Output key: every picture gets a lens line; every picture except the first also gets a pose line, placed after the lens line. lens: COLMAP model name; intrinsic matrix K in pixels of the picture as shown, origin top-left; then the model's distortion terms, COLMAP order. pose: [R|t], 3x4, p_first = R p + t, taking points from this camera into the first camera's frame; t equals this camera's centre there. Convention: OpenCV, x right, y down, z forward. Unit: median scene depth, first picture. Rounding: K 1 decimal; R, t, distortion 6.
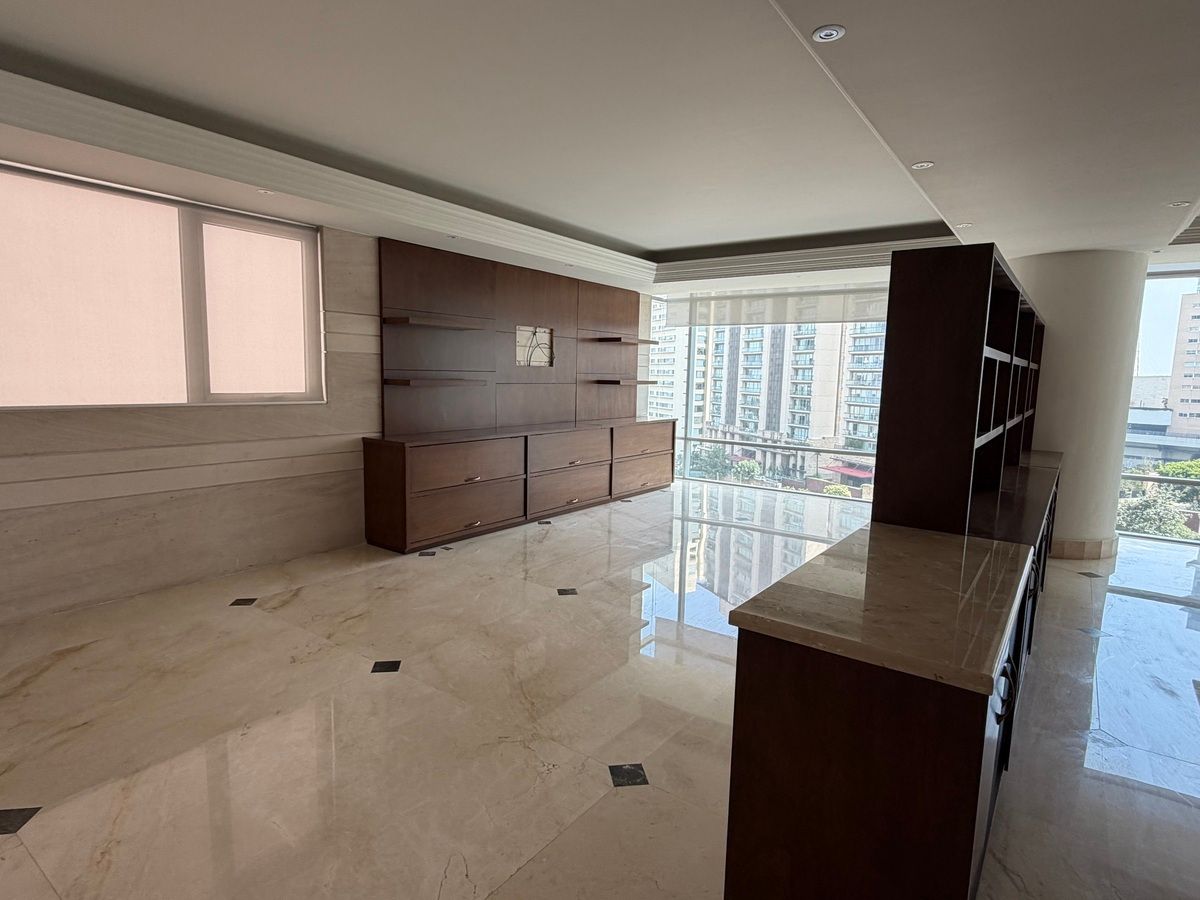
lens RADIAL K [[656.3, 0, 598.5], [0, 656.3, 457.6], [0, 0, 1]] dist [0.002487, -0.002465]
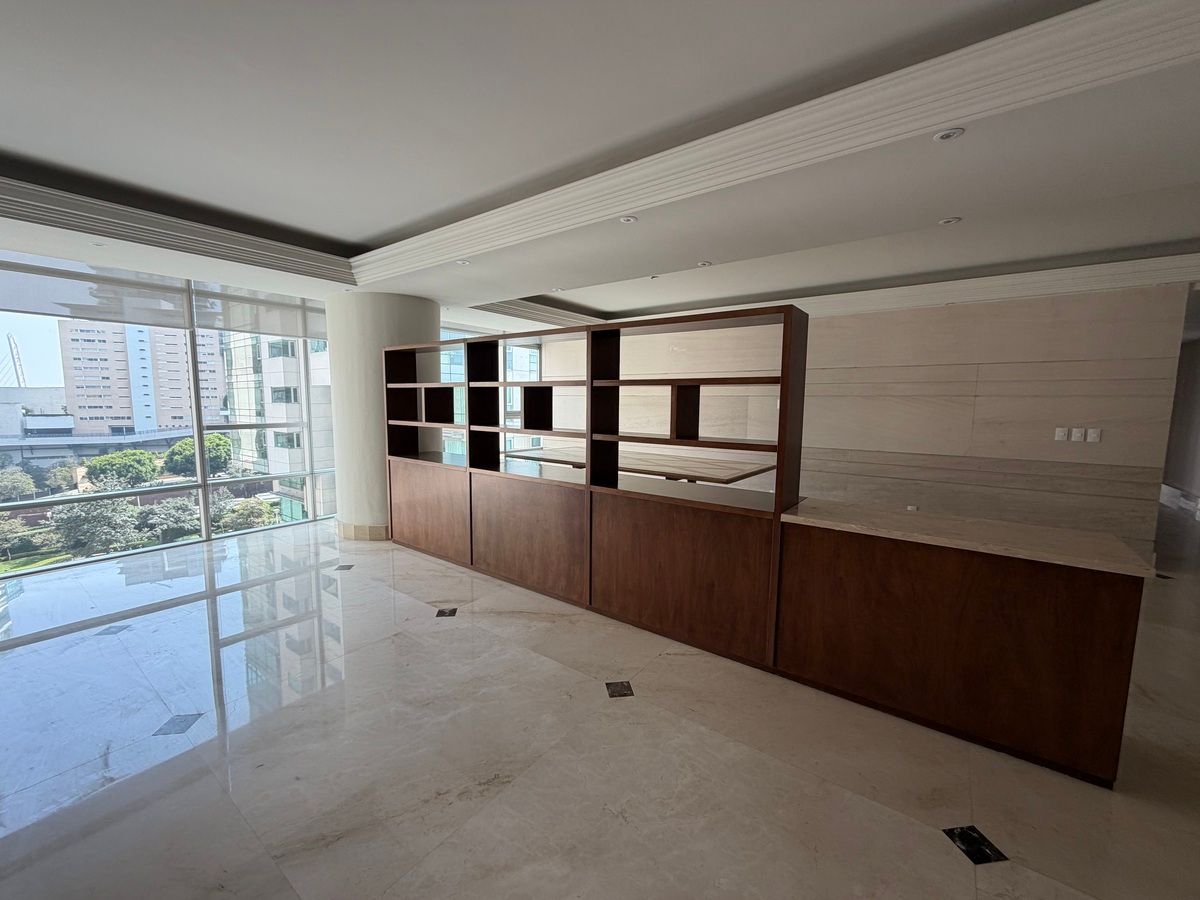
lens RADIAL K [[480.1, 0, 596.7], [0, 480.1, 449.2], [0, 0, 1]] dist [-0.000906, -0.000192]
pose [[0.010499, -0.128002, 0.991718, -0.226864], [0.122963, 0.984411, 0.125757, -0.084583], [-0.992356, 0.120624, 0.026075, 0.591628]]
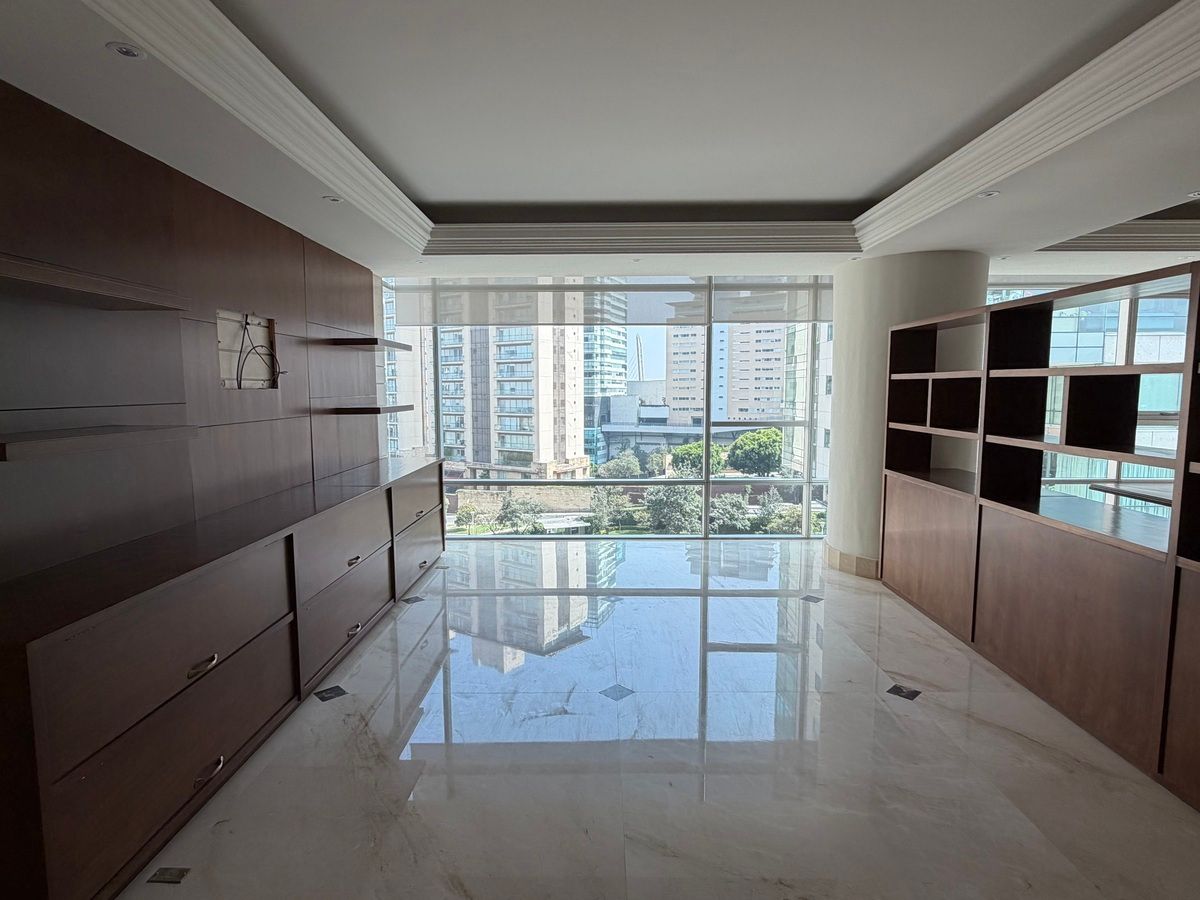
lens RADIAL K [[656.3, 0, 599.6], [0, 656.3, 451.6], [0, 0, 1]] dist [0.002487, -0.002465]
pose [[0.810401, -0.081868, 0.580127, -0.209959], [0.096572, 0.995311, 0.005554, -0.077182], [-0.577861, 0.051523, 0.814507, 0.489544]]
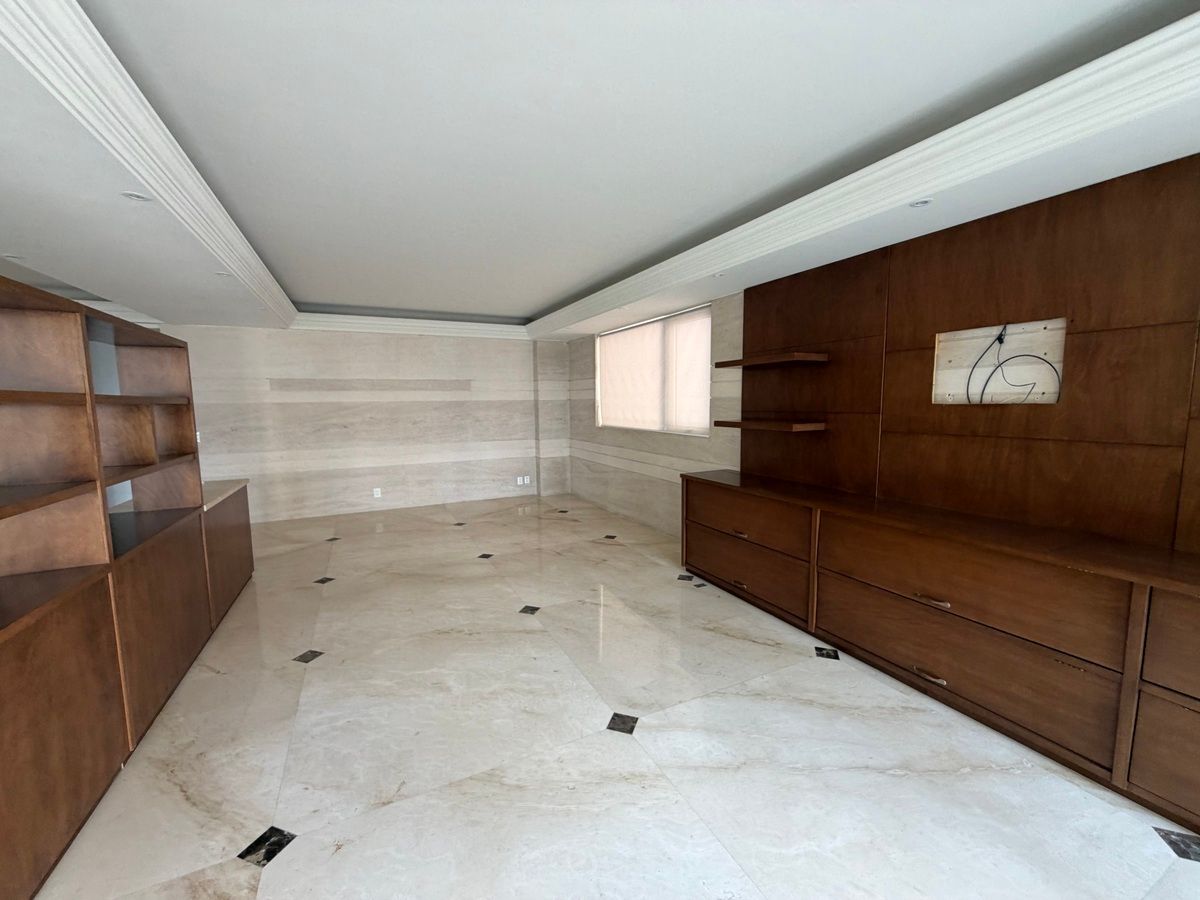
lens RADIAL K [[480.1, 0, 596.7], [0, 480.1, 454.1], [0, 0, 1]] dist [-0.000906, -0.000192]
pose [[-0.473448, 0.079542, -0.877223, 0.444270], [-0.113372, 0.982127, 0.150243, -0.143228], [0.873495, 0.170585, -0.455968, 1.066979]]
